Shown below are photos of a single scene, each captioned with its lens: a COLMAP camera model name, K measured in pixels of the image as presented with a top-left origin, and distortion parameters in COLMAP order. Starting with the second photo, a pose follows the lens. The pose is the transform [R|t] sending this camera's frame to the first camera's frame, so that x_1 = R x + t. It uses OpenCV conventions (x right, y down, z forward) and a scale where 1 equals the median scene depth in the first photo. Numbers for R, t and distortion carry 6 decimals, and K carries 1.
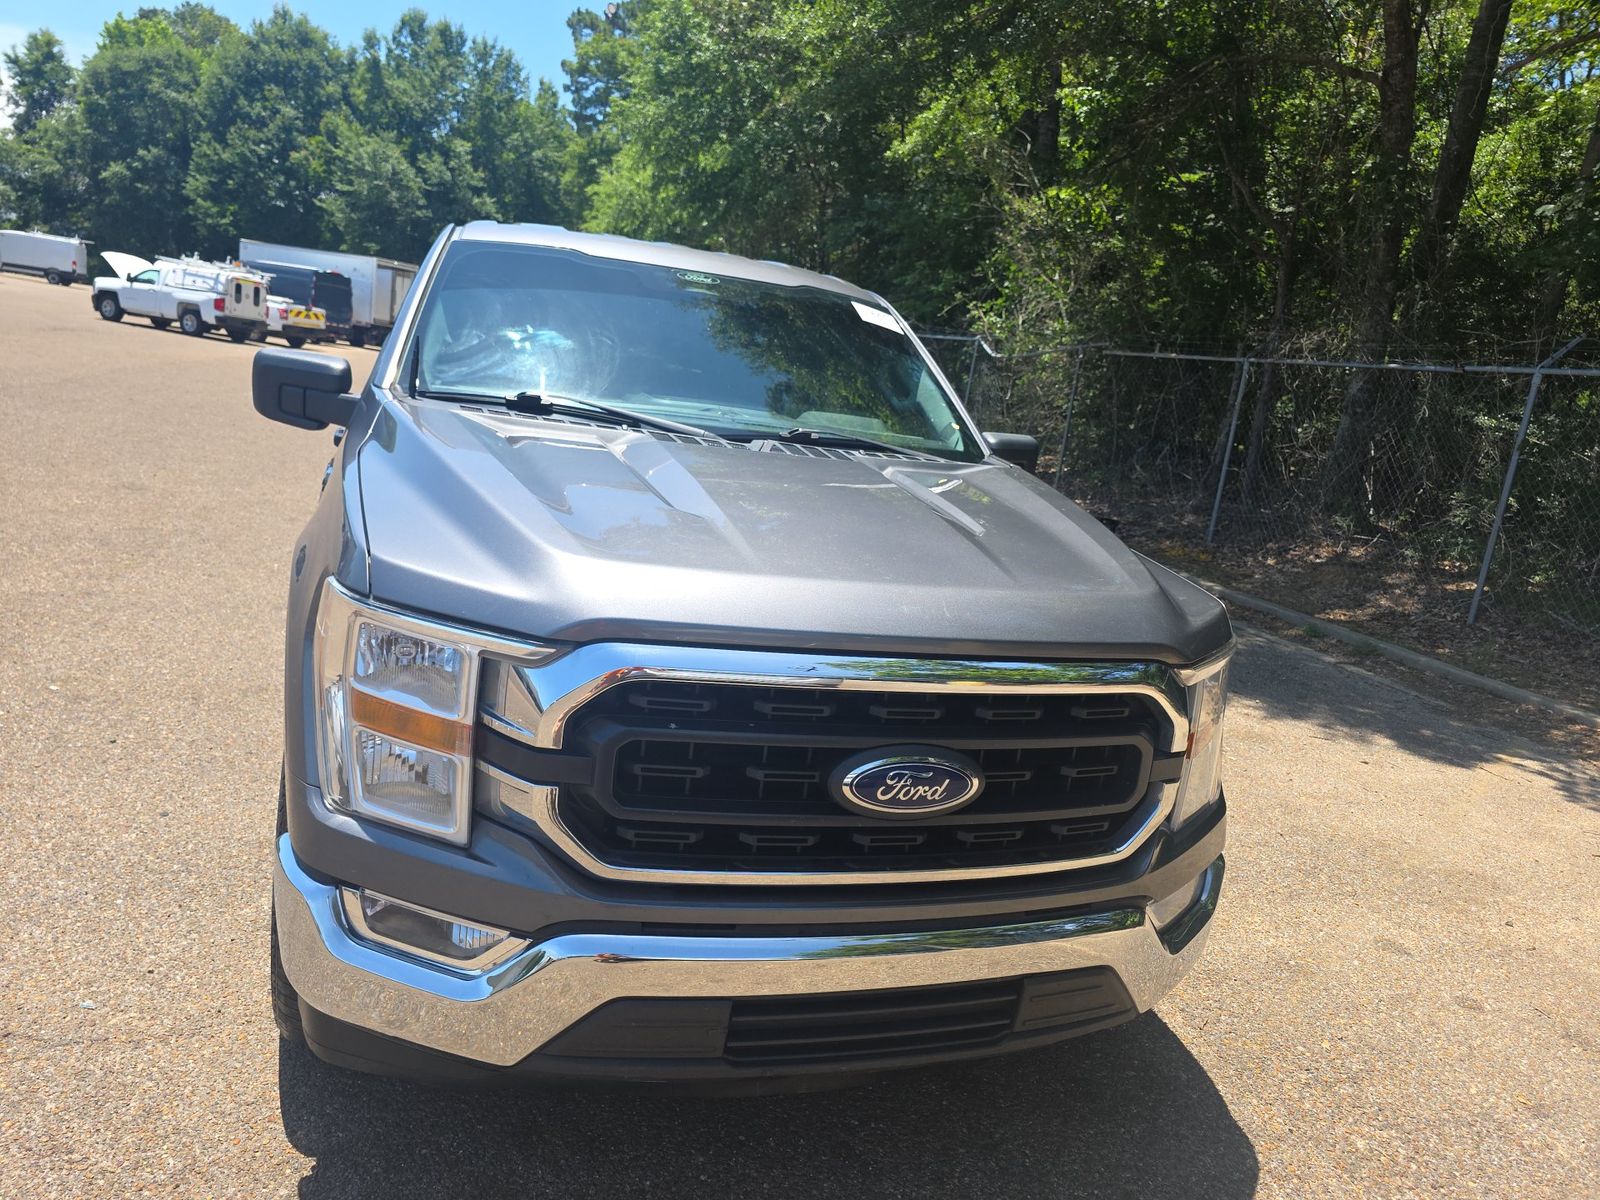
lens RADIAL K [[1085.9, 0, 800.0], [0, 1085.9, 600.0], [0, 0, 1]] dist [0.047460, -0.045880]
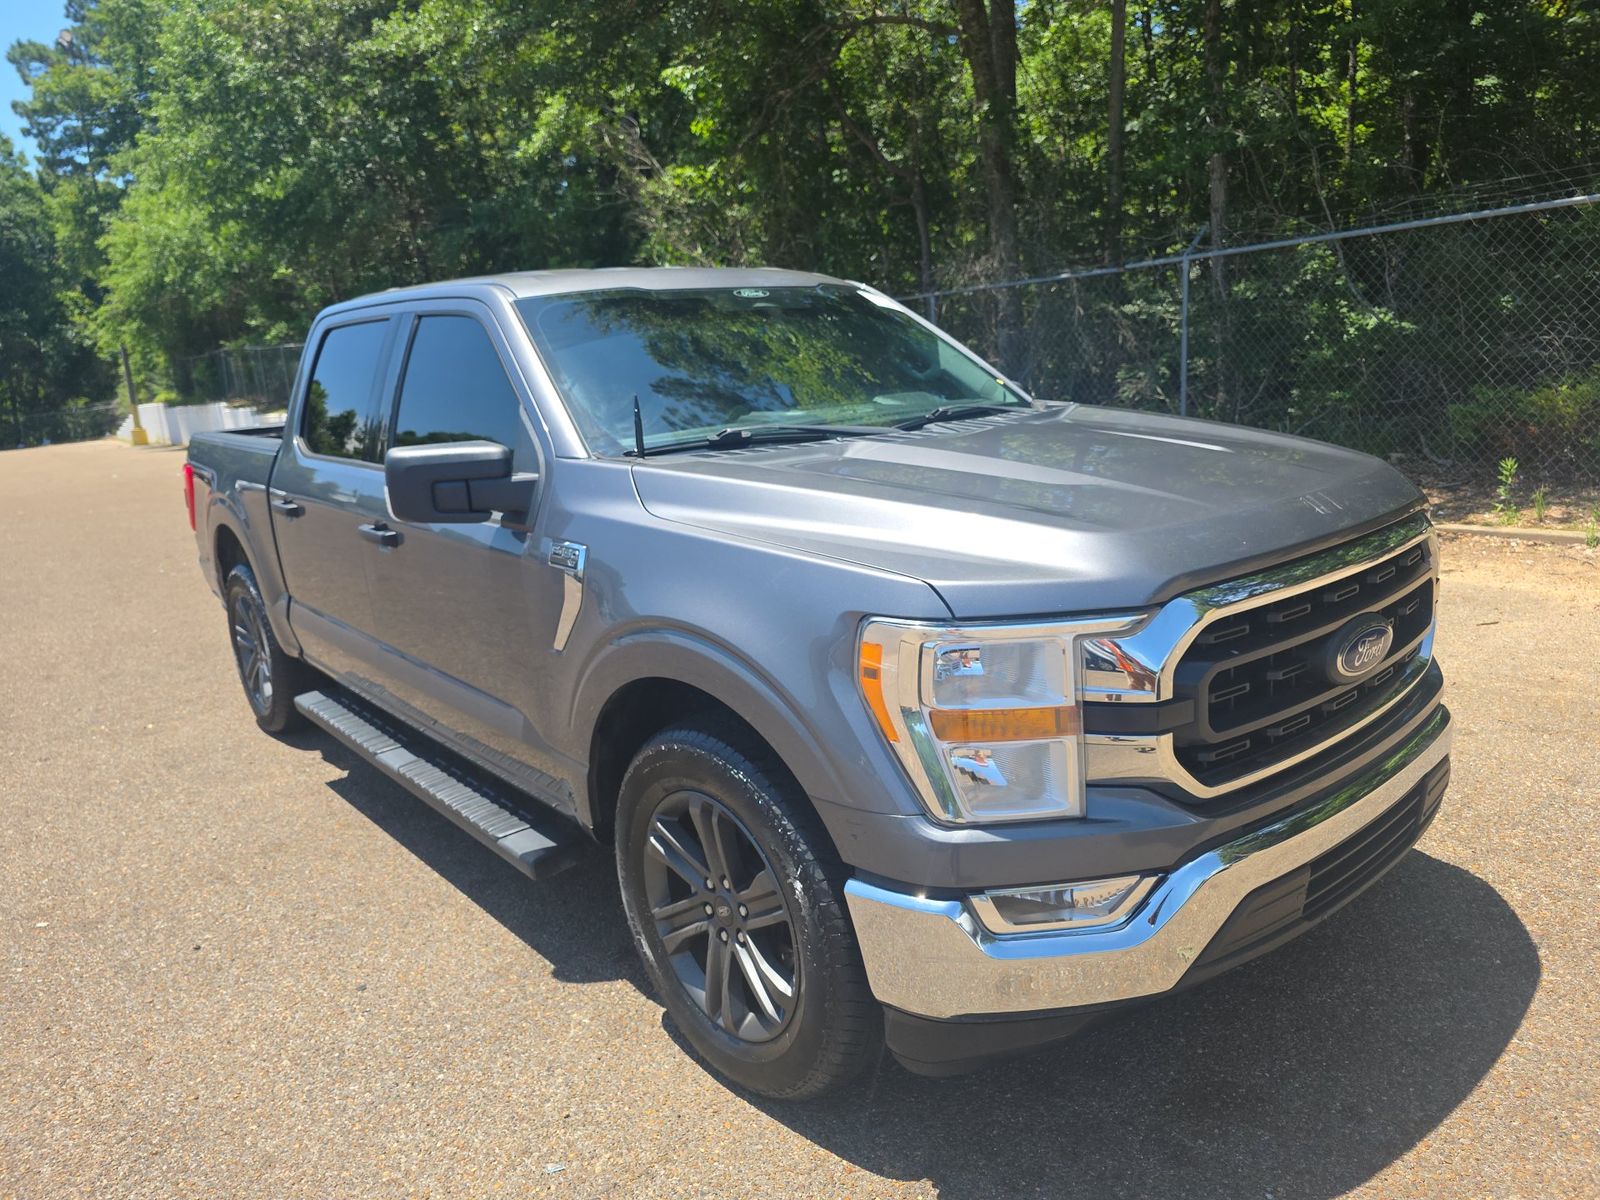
lens RADIAL K [[1090.3, 0, 800.5], [0, 1090.3, 584.4], [0, 0, 1]] dist [0.041769, -0.039514]
pose [[0.904509, -0.266612, 0.332838, -0.168946], [0.266092, 0.962749, 0.048064, -0.024719], [-0.333254, 0.045091, 0.941758, 0.009485]]
